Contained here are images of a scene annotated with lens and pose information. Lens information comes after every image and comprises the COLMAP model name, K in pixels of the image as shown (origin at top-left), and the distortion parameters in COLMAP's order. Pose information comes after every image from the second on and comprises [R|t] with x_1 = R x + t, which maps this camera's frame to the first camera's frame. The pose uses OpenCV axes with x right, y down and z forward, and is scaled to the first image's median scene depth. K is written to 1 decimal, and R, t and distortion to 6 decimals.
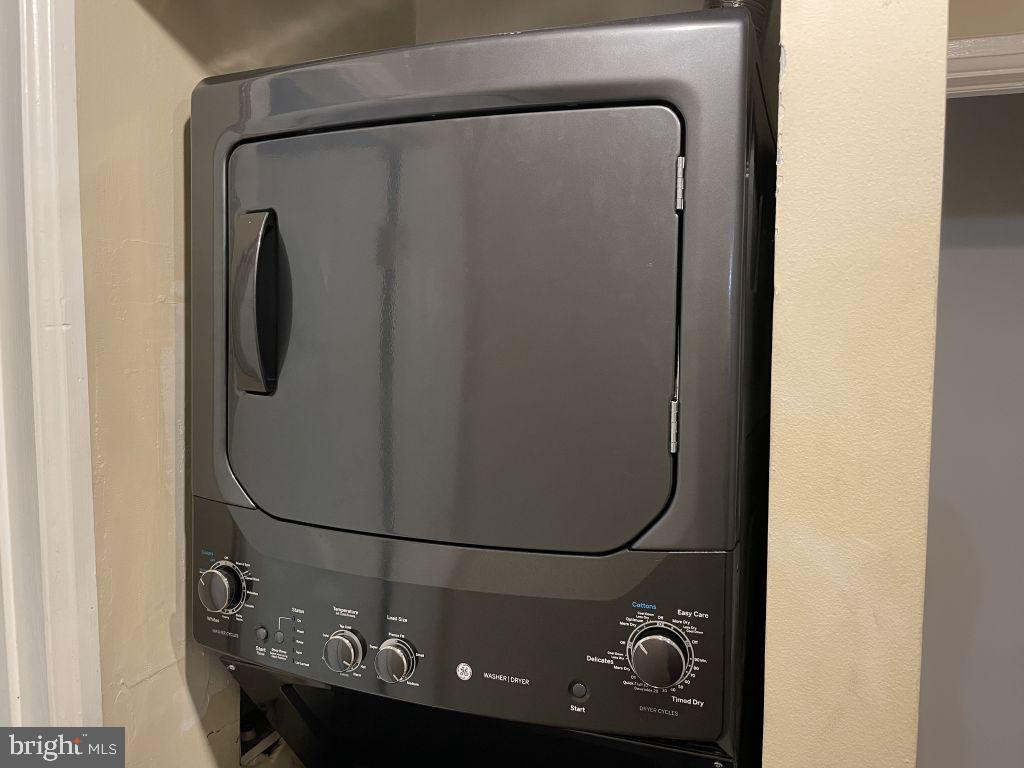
lens RADIAL K [[773.8, 0, 516.9], [0, 773.8, 382.0], [0, 0, 1]] dist [-0.002601, -0.018747]
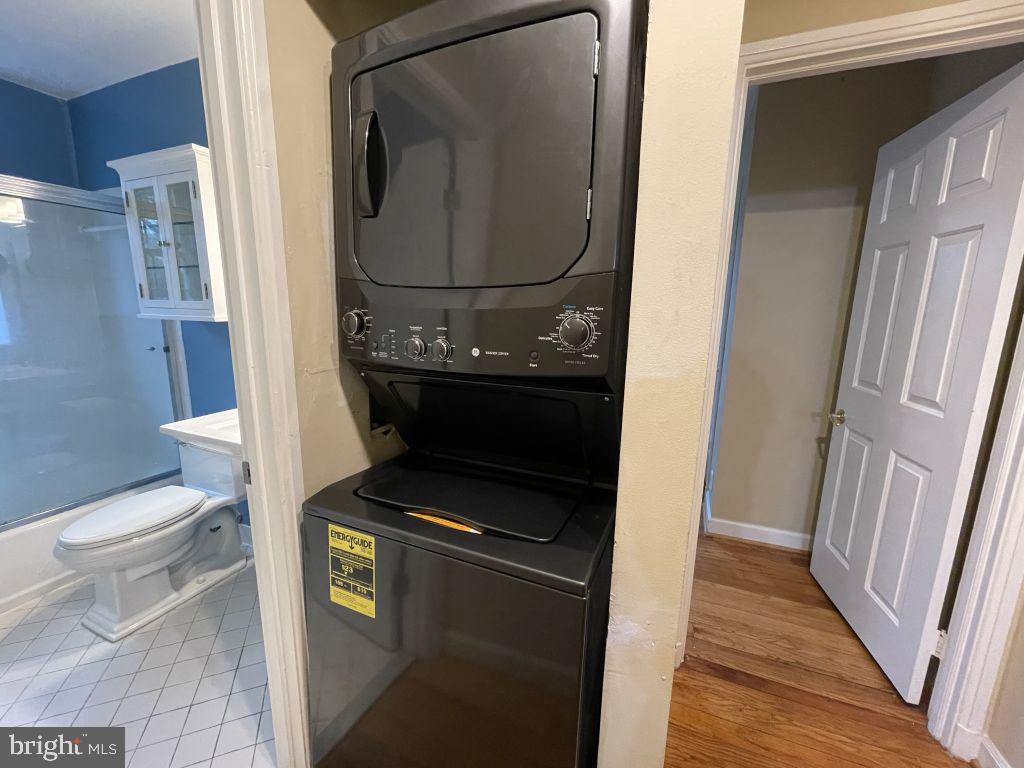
lens RADIAL K [[408.7, 0, 503.7], [0, 408.7, 384.9], [0, 0, 1]] dist [-0.018294, -0.000308]
pose [[0.998228, 0.021087, -0.055647, 0.056578], [-0.013772, 0.991588, 0.128703, 0.306832], [0.057893, -0.127709, 0.990121, -0.010682]]
